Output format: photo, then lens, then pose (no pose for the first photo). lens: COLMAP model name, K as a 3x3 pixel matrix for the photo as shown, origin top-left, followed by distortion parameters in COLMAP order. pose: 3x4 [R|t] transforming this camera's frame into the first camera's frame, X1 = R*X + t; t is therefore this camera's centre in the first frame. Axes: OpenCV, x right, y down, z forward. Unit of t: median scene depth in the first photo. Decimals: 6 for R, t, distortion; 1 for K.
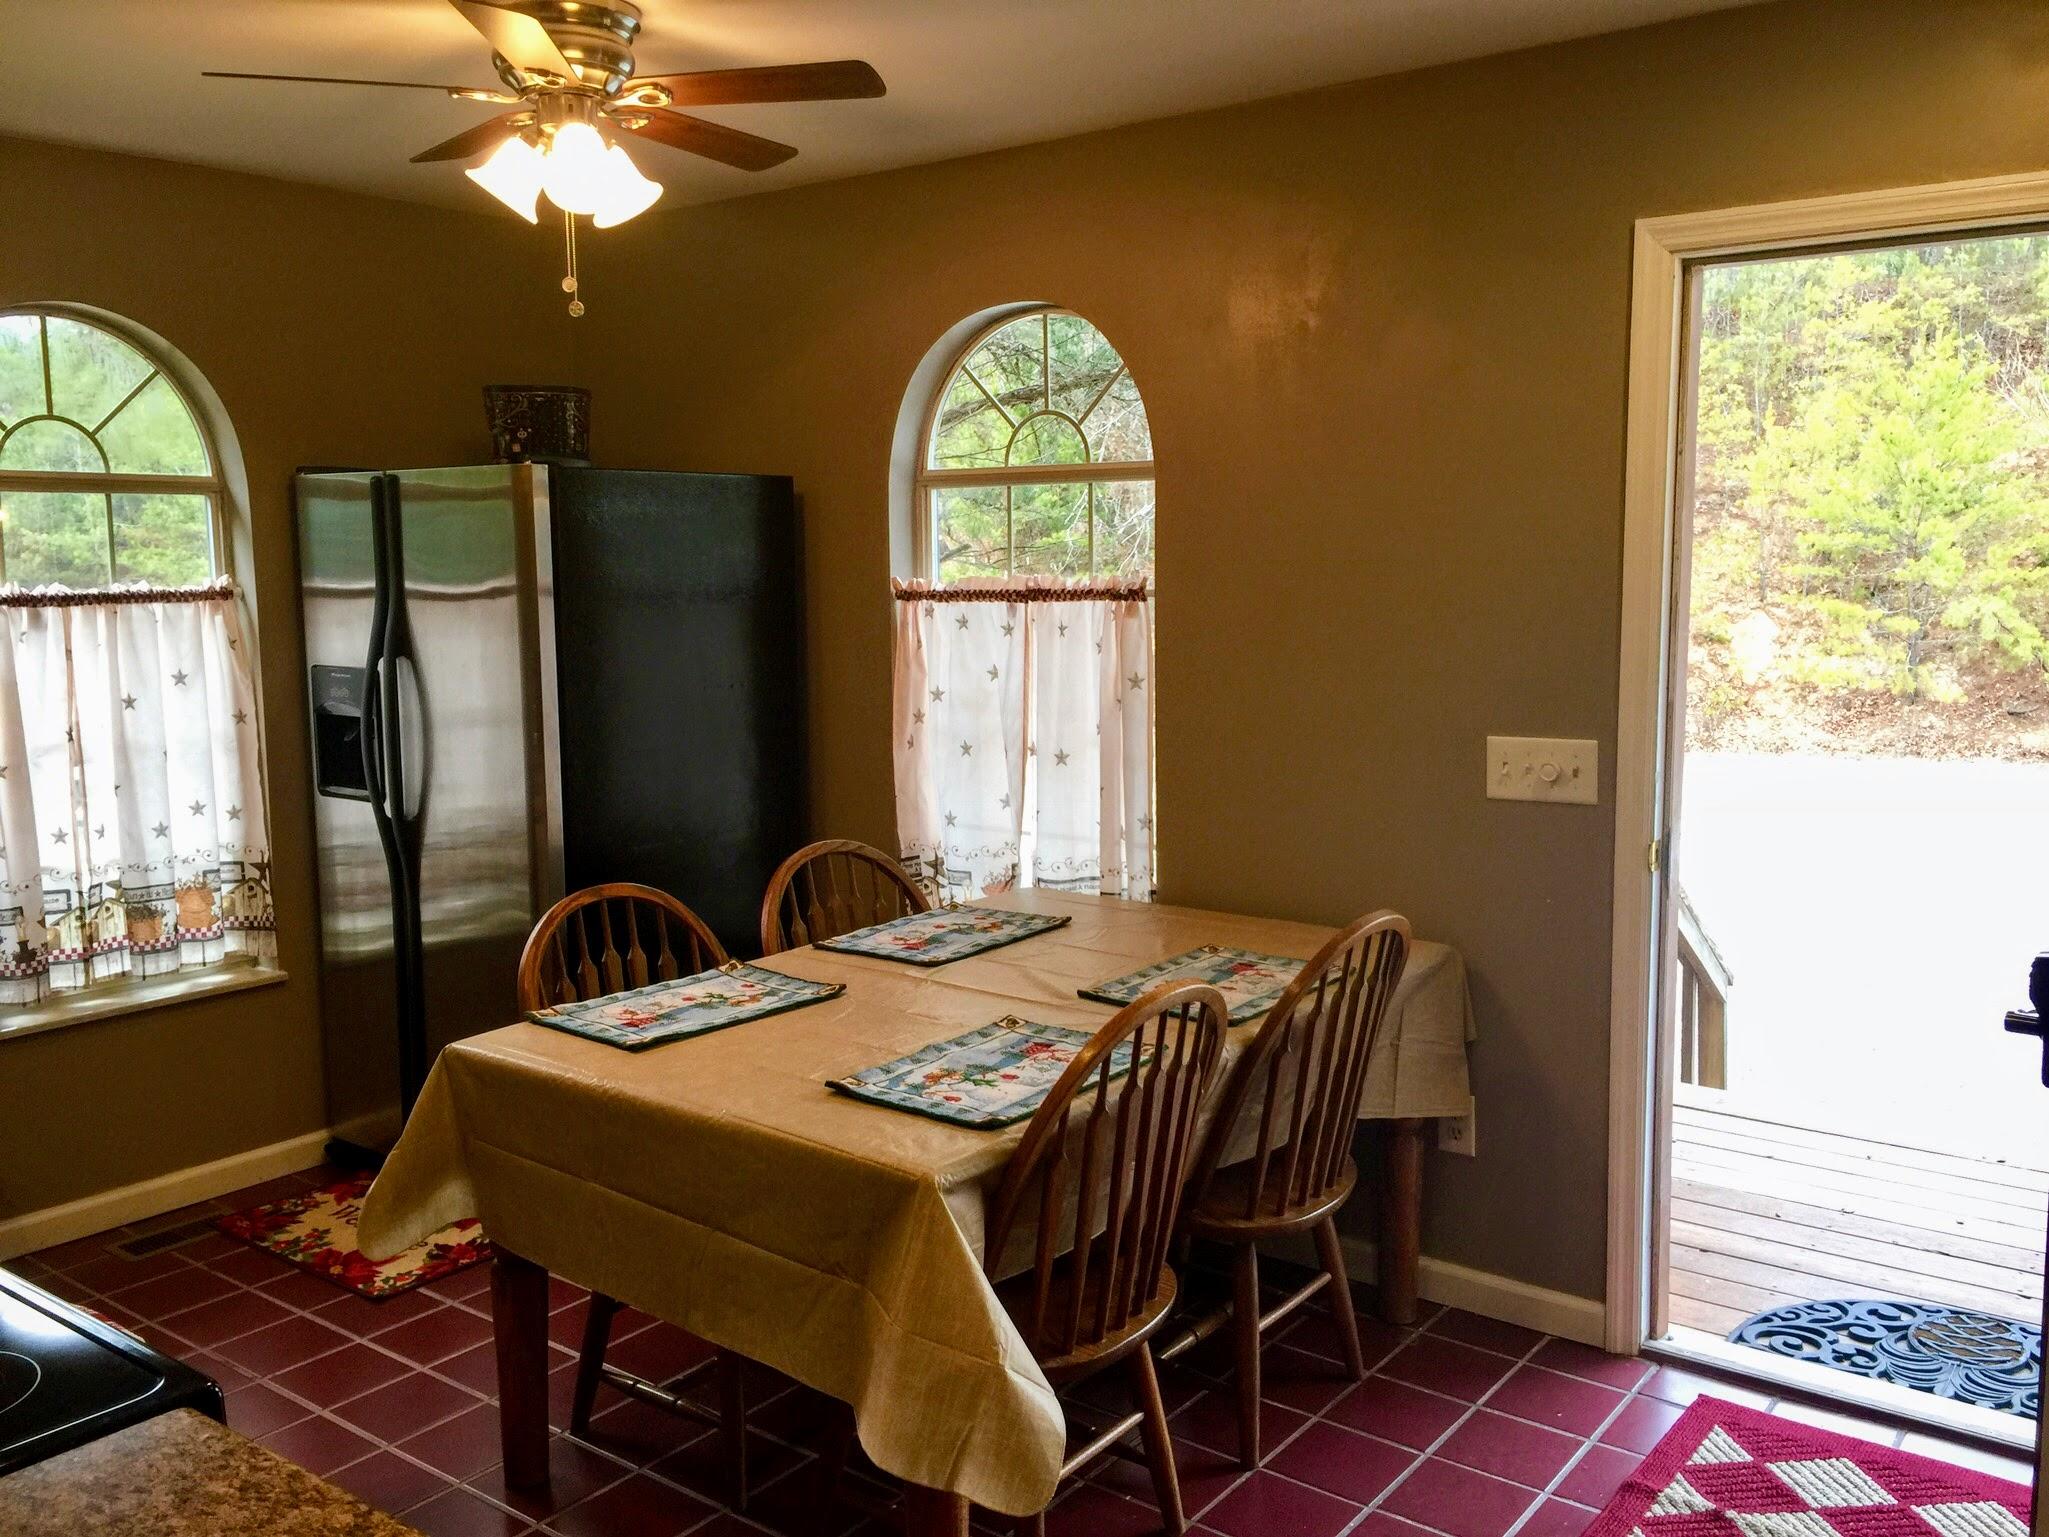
lens RADIAL K [[1748.8, 0, 1024.5], [0, 1748.8, 768.5], [0, 0, 1]] dist [0.097822, -0.125502]
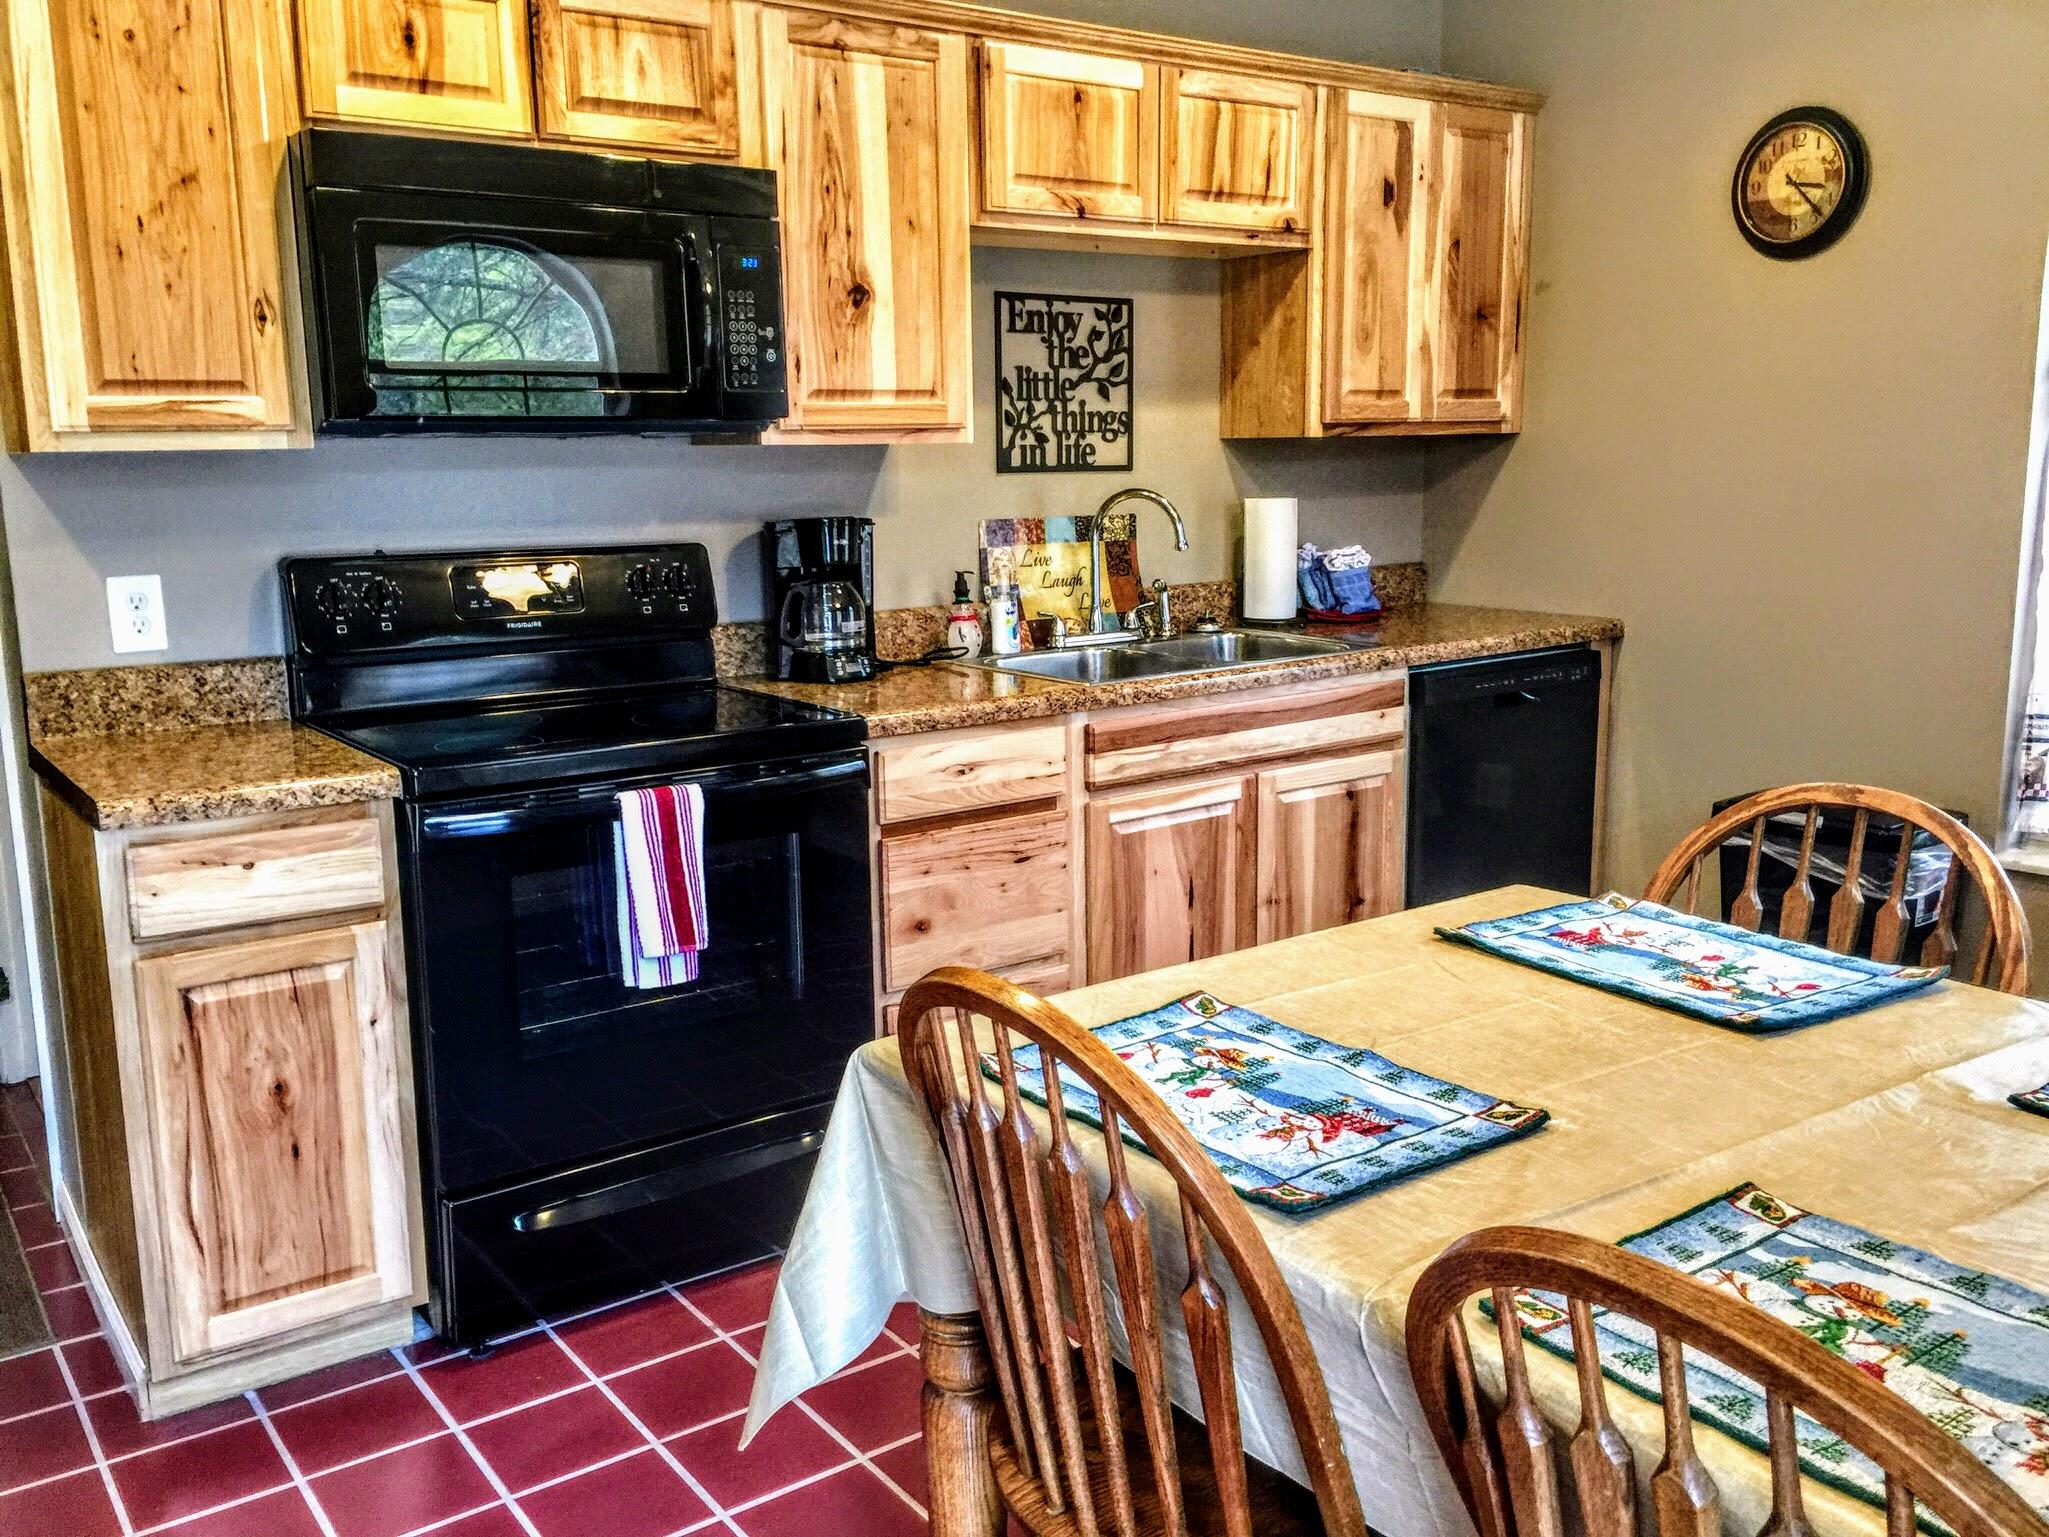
lens RADIAL K [[1748.8, 0, 1024.5], [0, 1748.8, 768.5], [0, 0, 1]] dist [0.097822, -0.125502]
pose [[-0.289588, 0.180412, -0.939995, 0.523302], [-0.095116, 0.971790, 0.215817, -0.056789], [0.952414, 0.151906, -0.264259, 1.003808]]
